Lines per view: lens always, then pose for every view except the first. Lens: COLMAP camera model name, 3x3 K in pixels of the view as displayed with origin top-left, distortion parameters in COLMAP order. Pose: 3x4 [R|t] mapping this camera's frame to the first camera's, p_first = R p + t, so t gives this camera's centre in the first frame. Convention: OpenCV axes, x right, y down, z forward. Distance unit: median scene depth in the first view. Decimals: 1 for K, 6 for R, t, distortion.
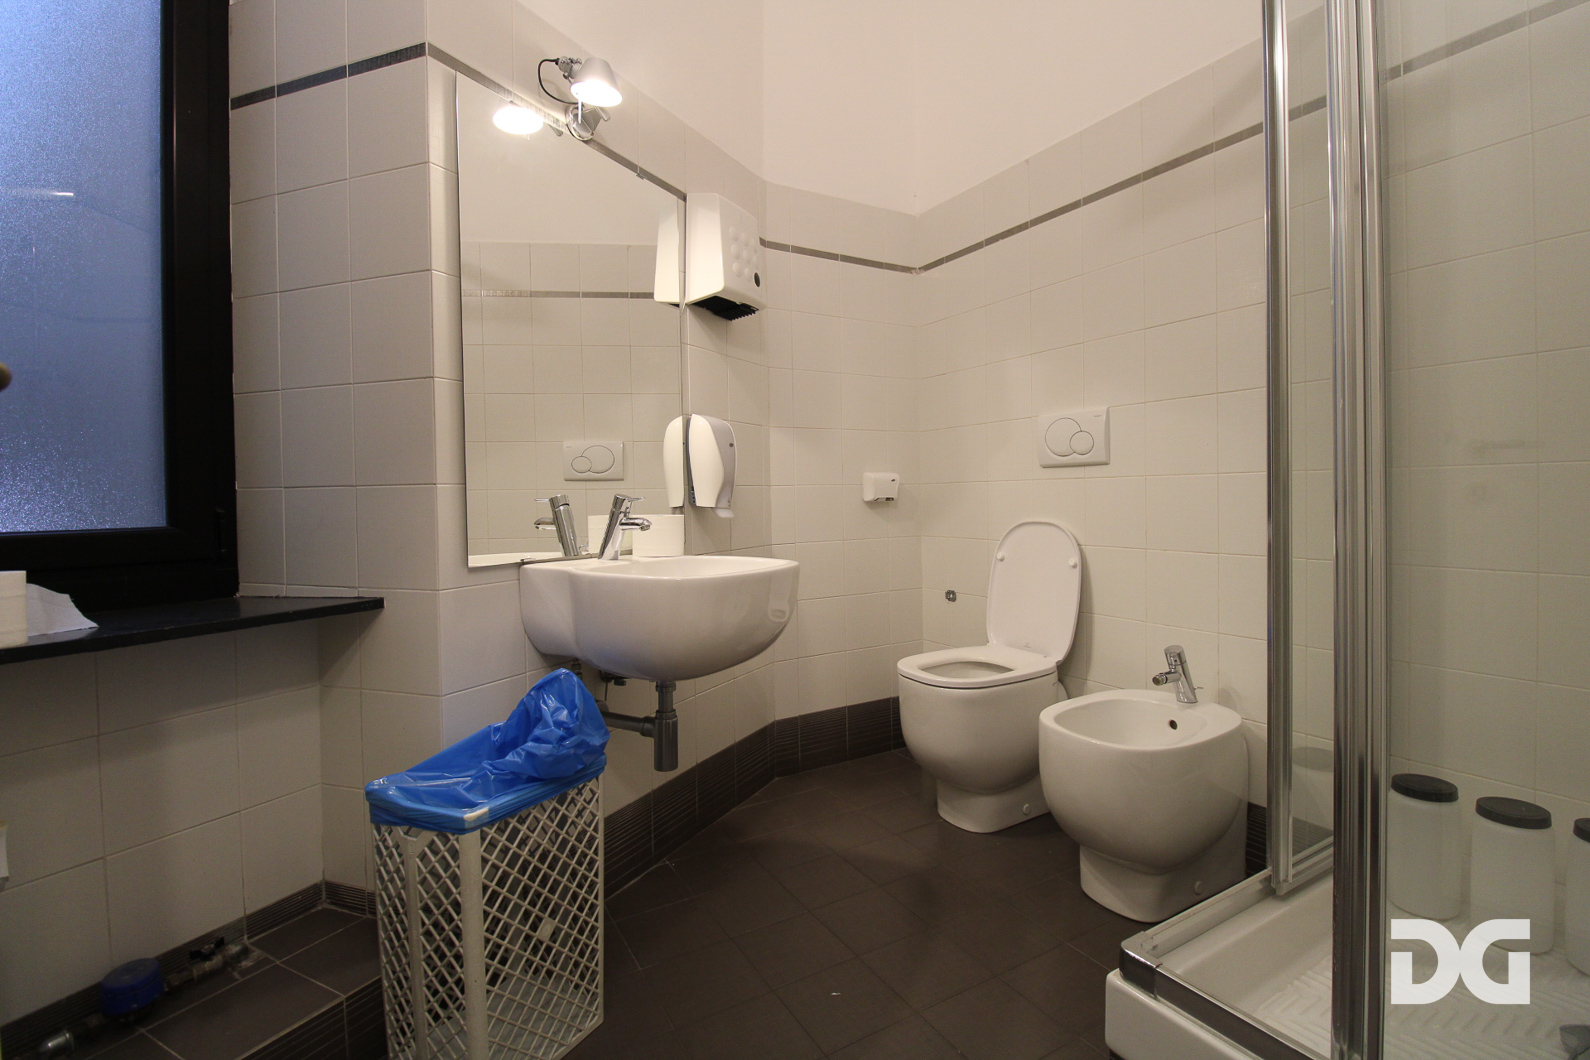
lens RADIAL K [[735.6, 0, 808.8], [0, 735.6, 506.3], [0, 0, 1]] dist [0.002725, -0.014626]
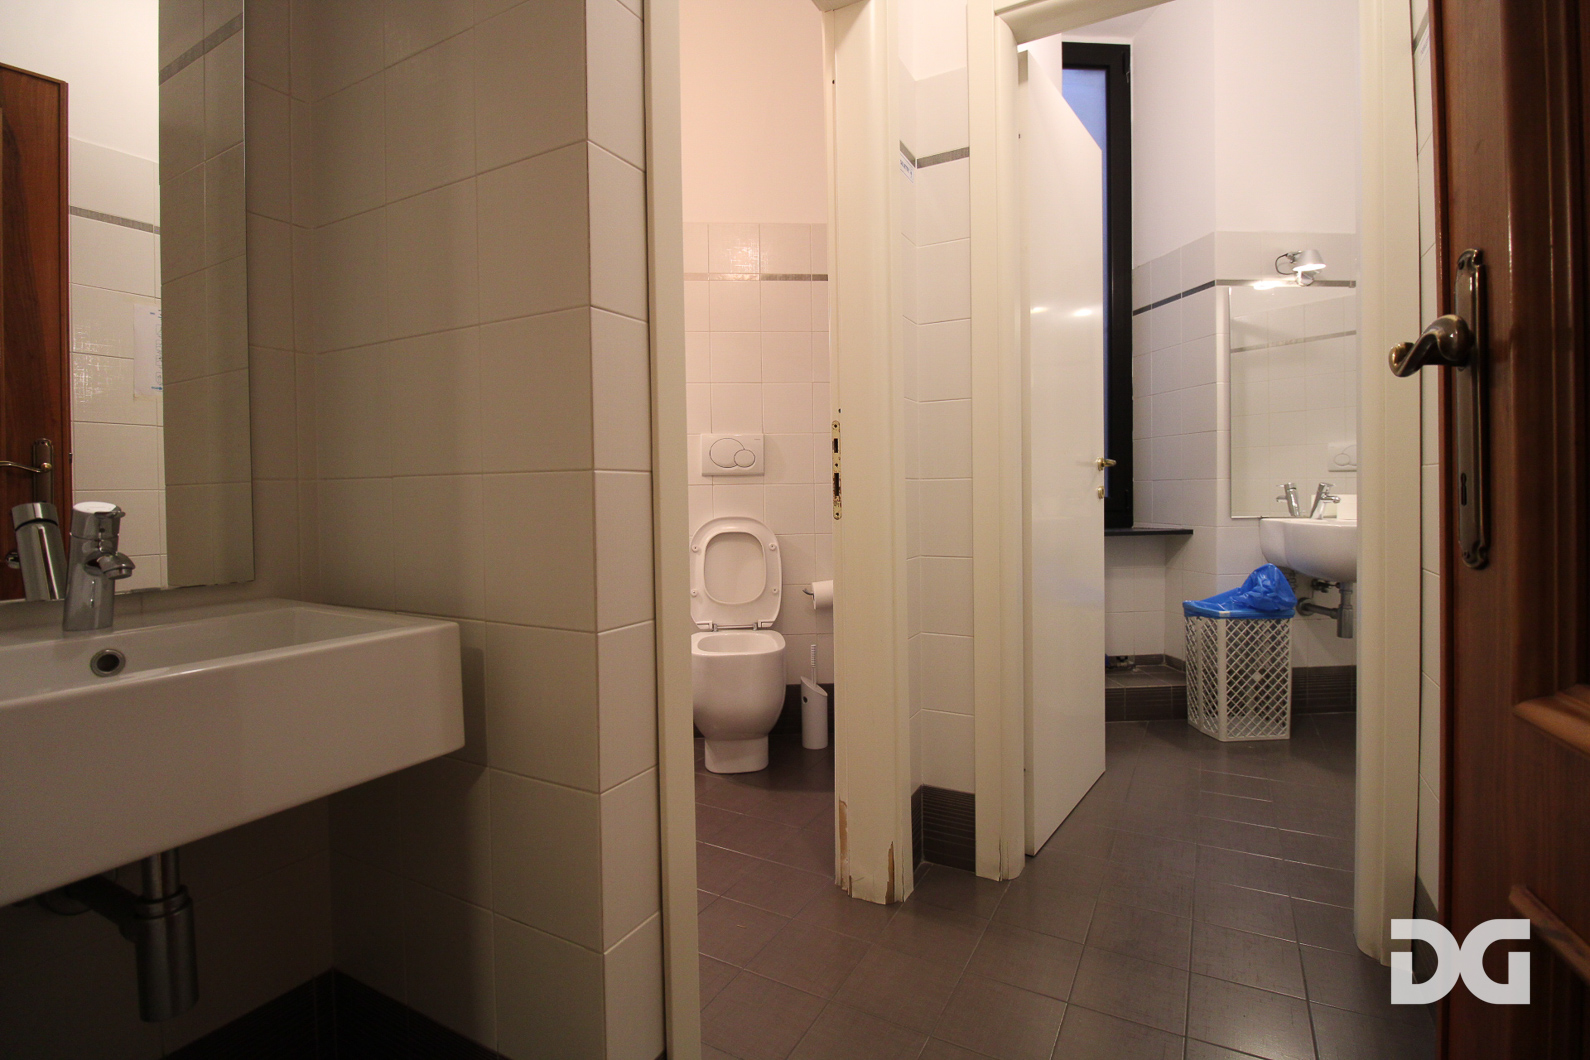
lens RADIAL K [[735.6, 0, 808.8], [0, 735.6, 506.3], [0, 0, 1]] dist [0.002725, -0.014626]
pose [[0.514818, 0.026319, -0.856895, 0.753624], [-0.007473, 0.999628, 0.026214, 0.003983], [0.857267, -0.007092, 0.514824, -1.182474]]
